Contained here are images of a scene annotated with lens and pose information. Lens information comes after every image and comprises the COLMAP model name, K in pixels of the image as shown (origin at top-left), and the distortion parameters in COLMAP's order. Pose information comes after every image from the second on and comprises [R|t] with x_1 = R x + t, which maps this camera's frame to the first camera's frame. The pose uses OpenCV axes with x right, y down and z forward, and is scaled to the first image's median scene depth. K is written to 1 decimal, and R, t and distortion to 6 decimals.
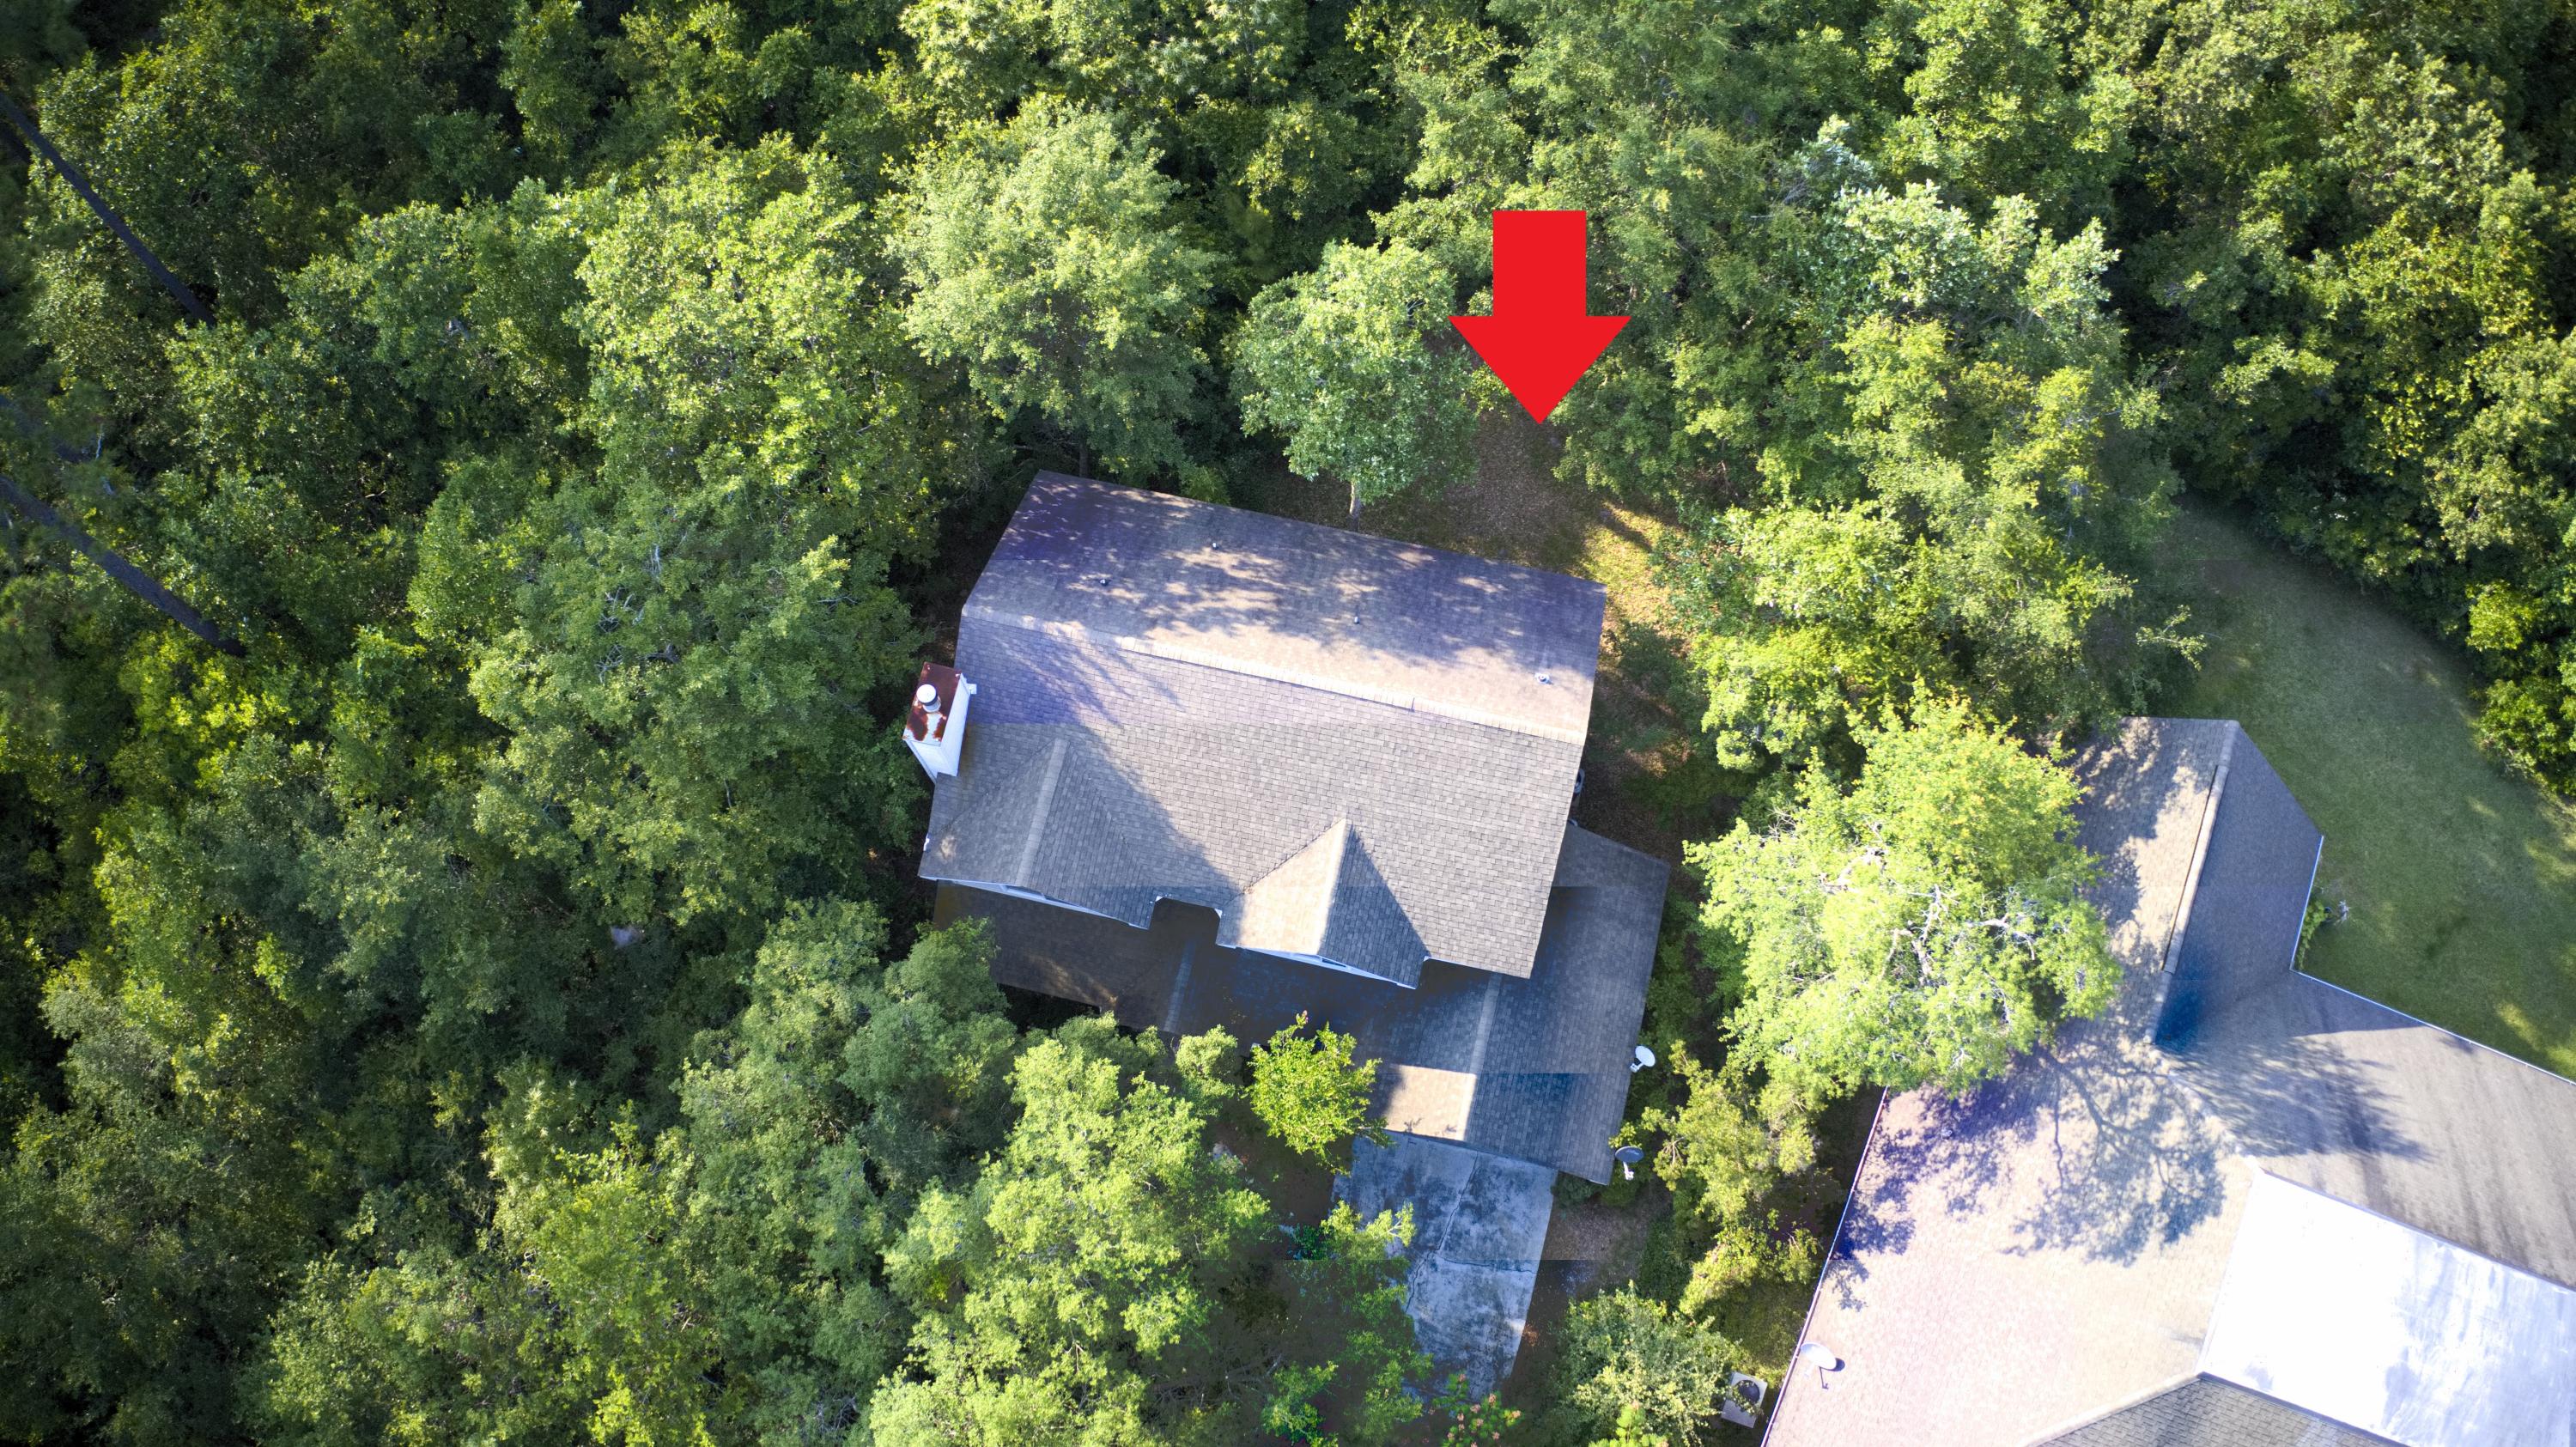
lens RADIAL K [[1997.3, 0, 1288.0], [0, 1997.3, 723.5], [0, 0, 1]] dist [-0.170743, -0.000240]
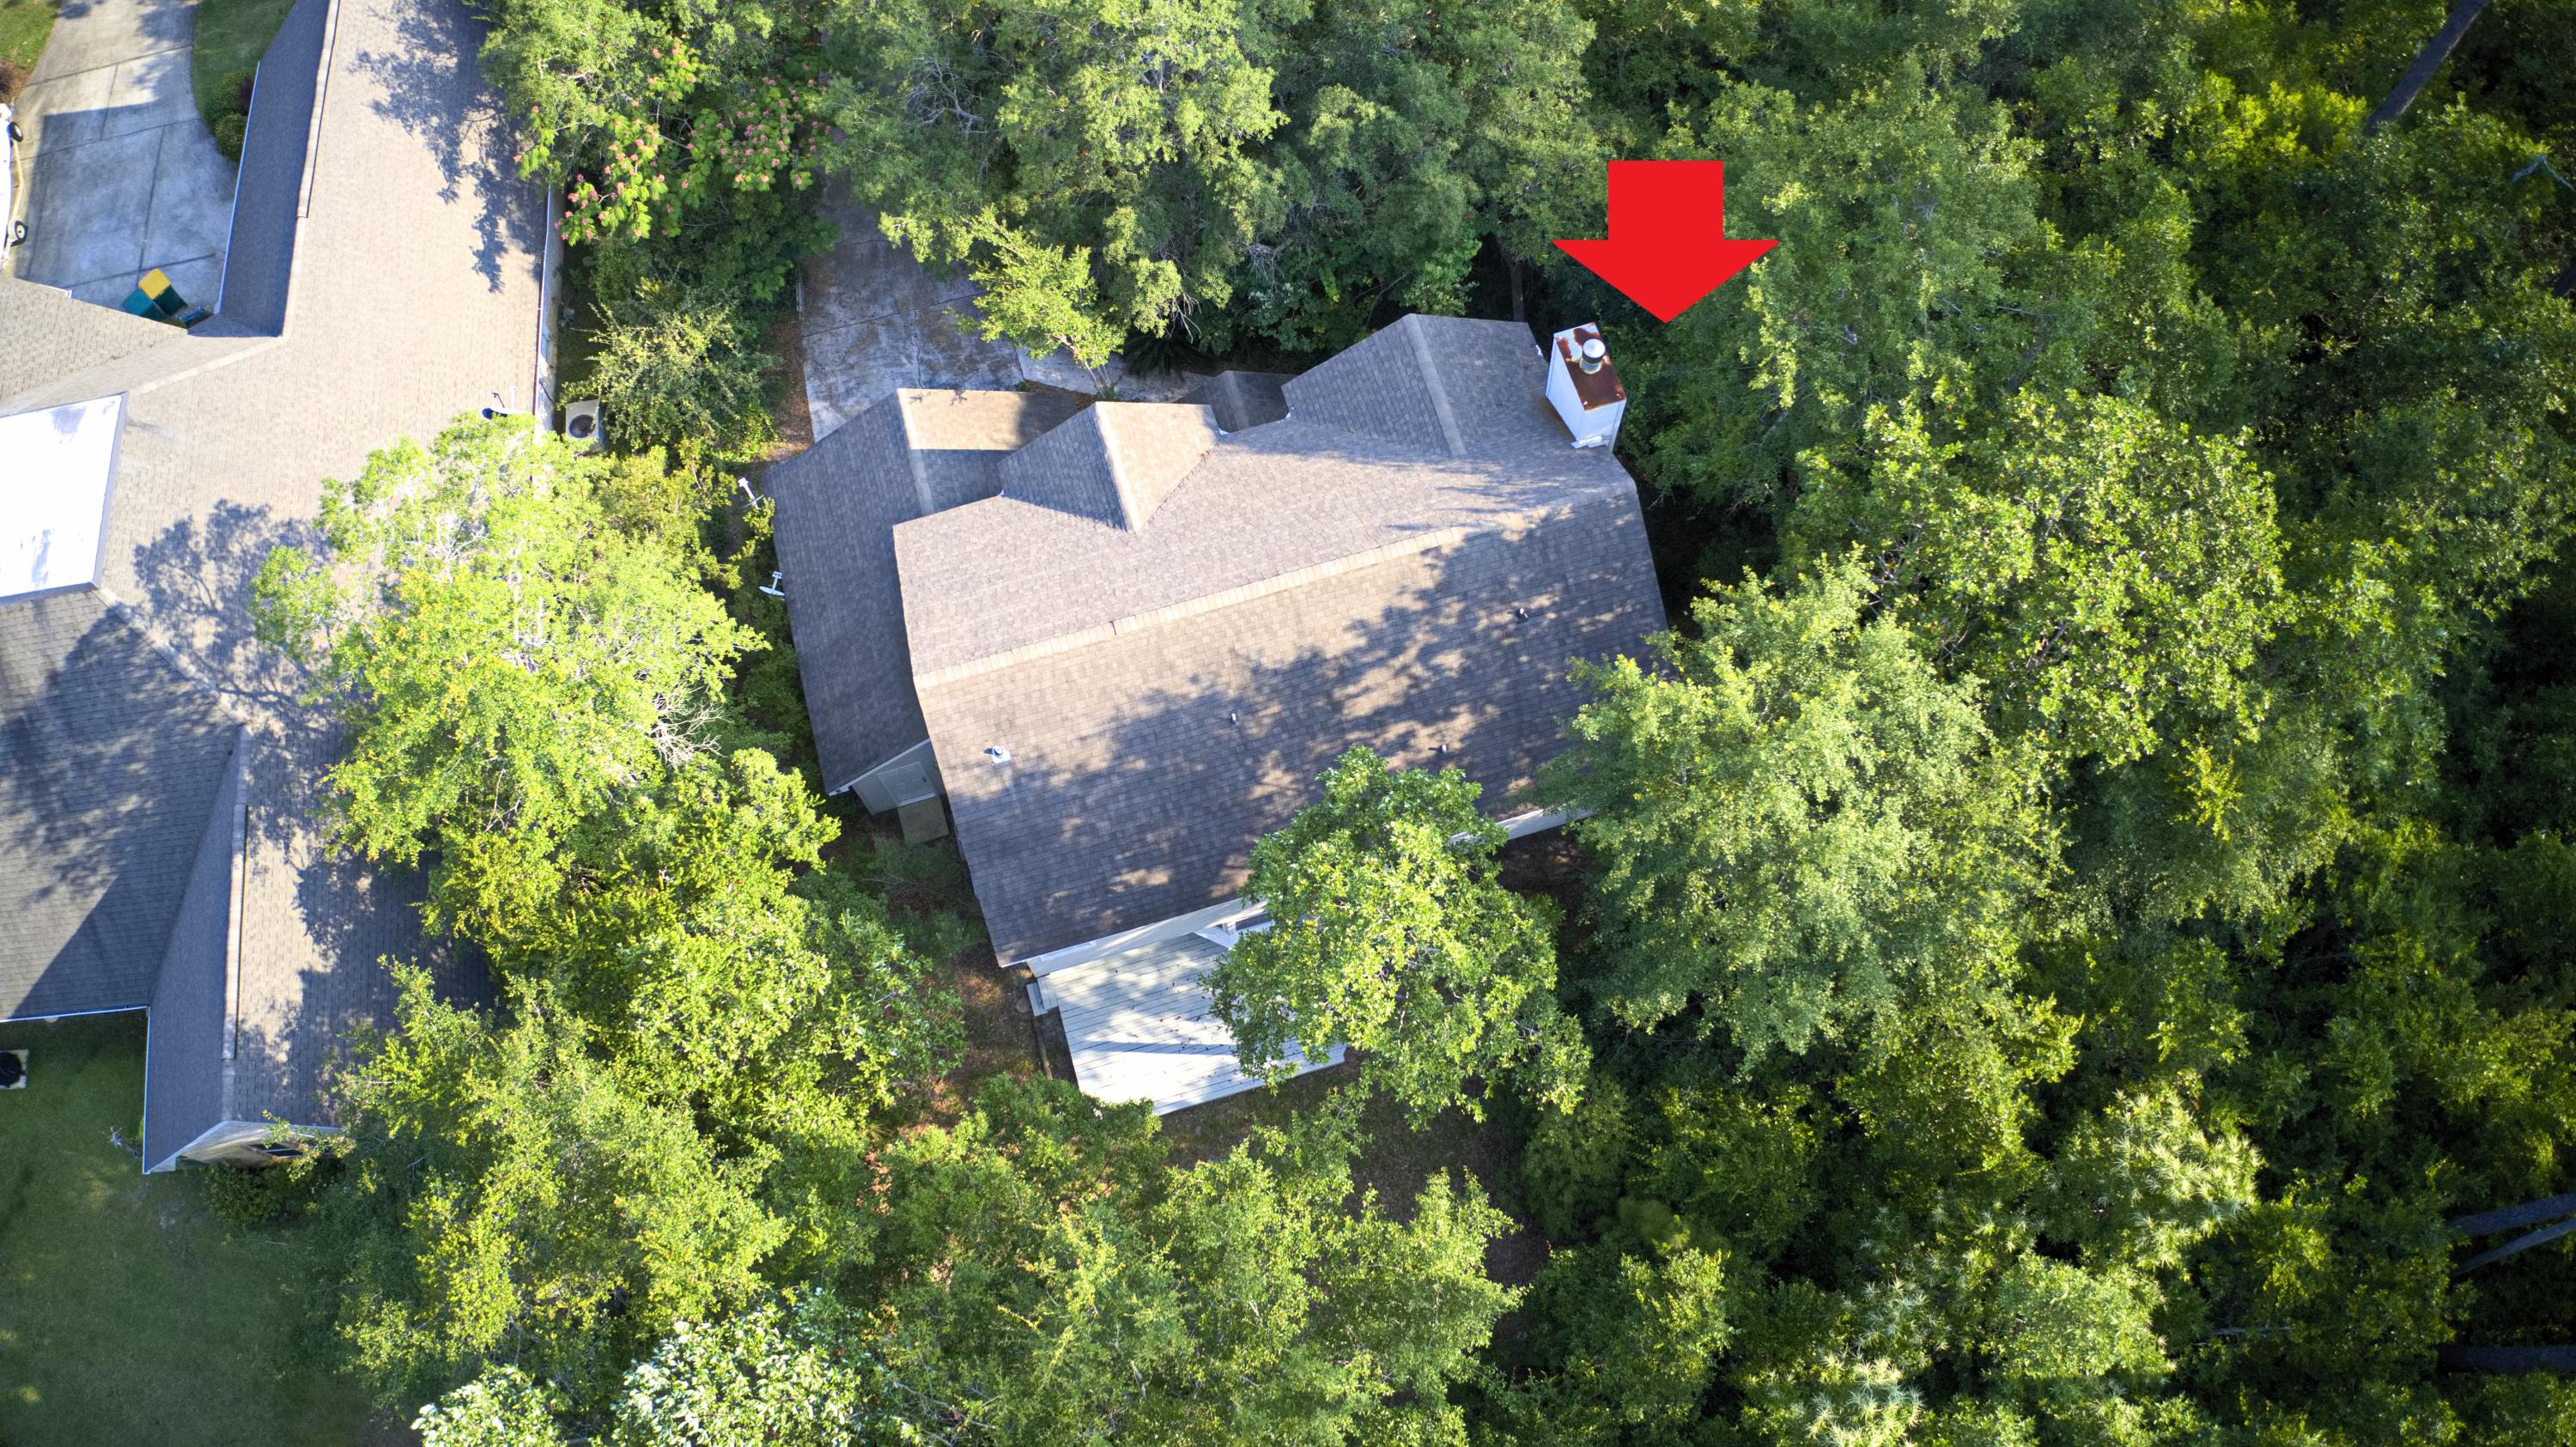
lens RADIAL K [[2024.7, 0, 1288.0], [0, 2024.7, 723.5], [0, 0, 1]] dist [-0.183413, 0.009728]
pose [[-0.870537, 0.461578, -0.170619, 0.165449], [-0.465539, -0.660088, 0.589539, -0.569055], [0.159495, 0.592646, 0.789514, 0.341574]]
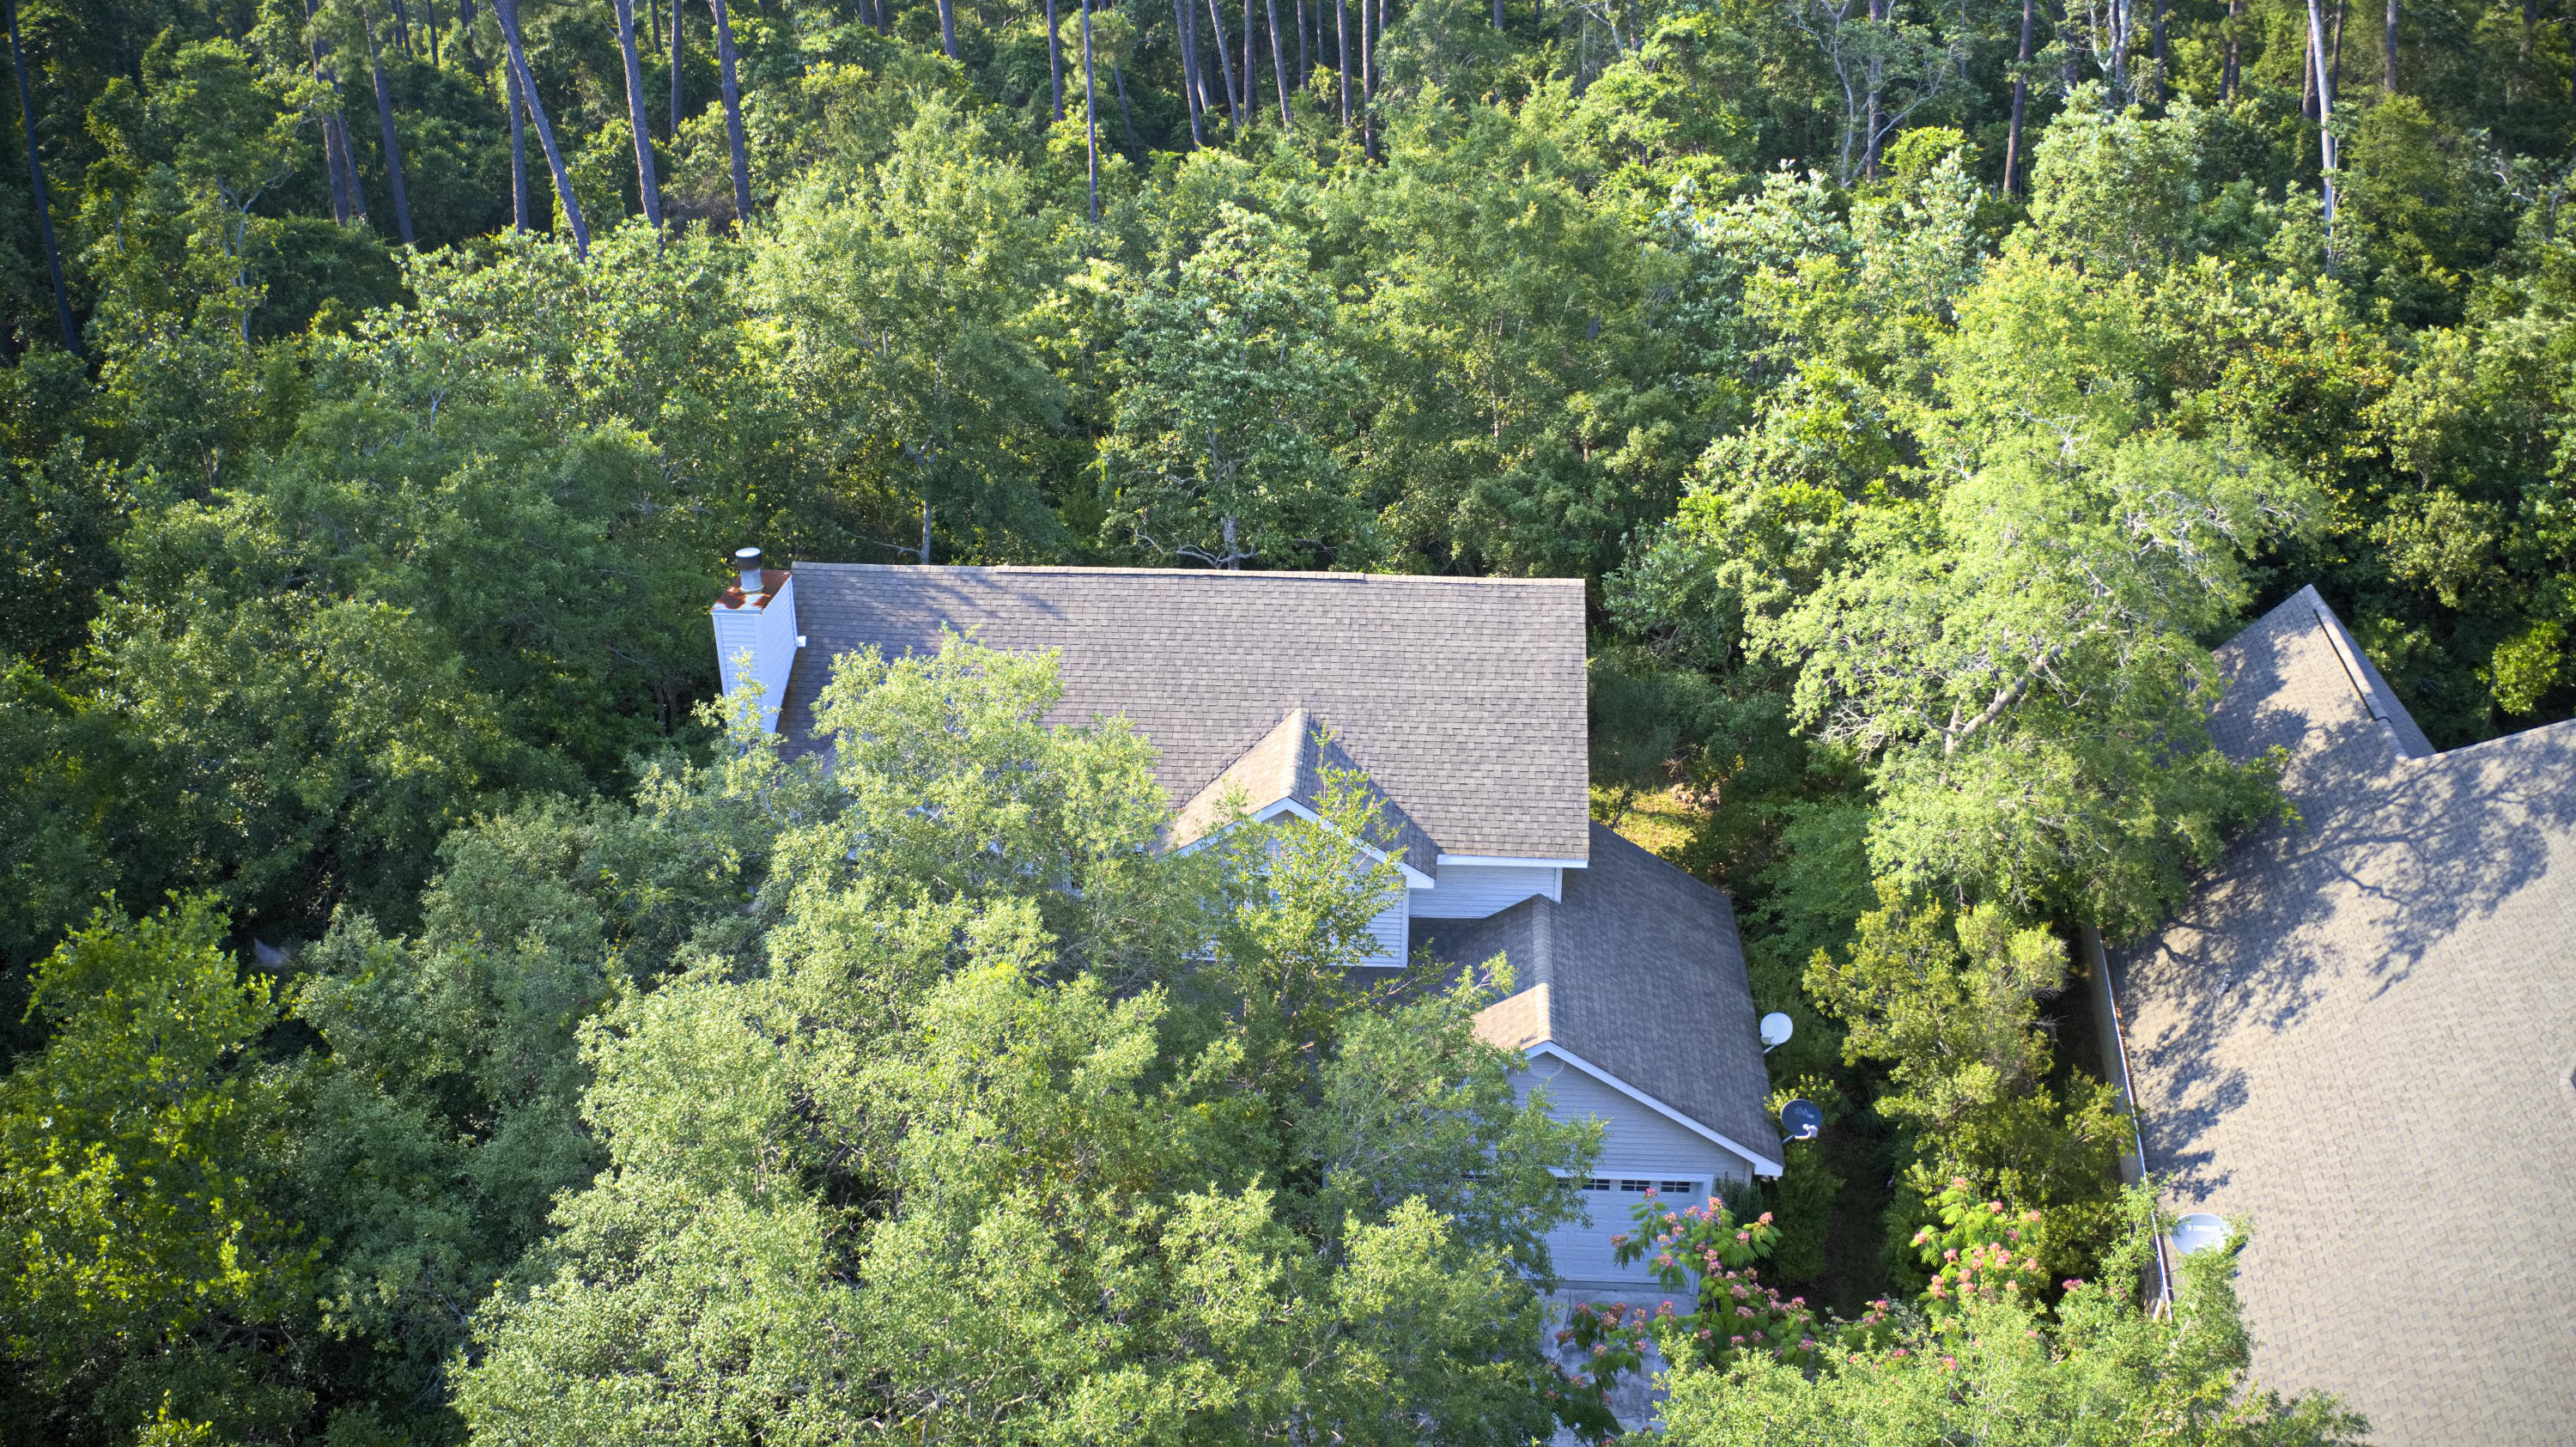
lens RADIAL K [[2024.7, 0, 1288.0], [0, 2024.7, 723.5], [0, 0, 1]] dist [-0.183413, 0.009728]
pose [[0.988794, -0.050869, 0.140352, -0.082346], [0.136433, 0.689562, -0.711260, 0.589409], [-0.060600, 0.722438, 0.688775, 0.476444]]
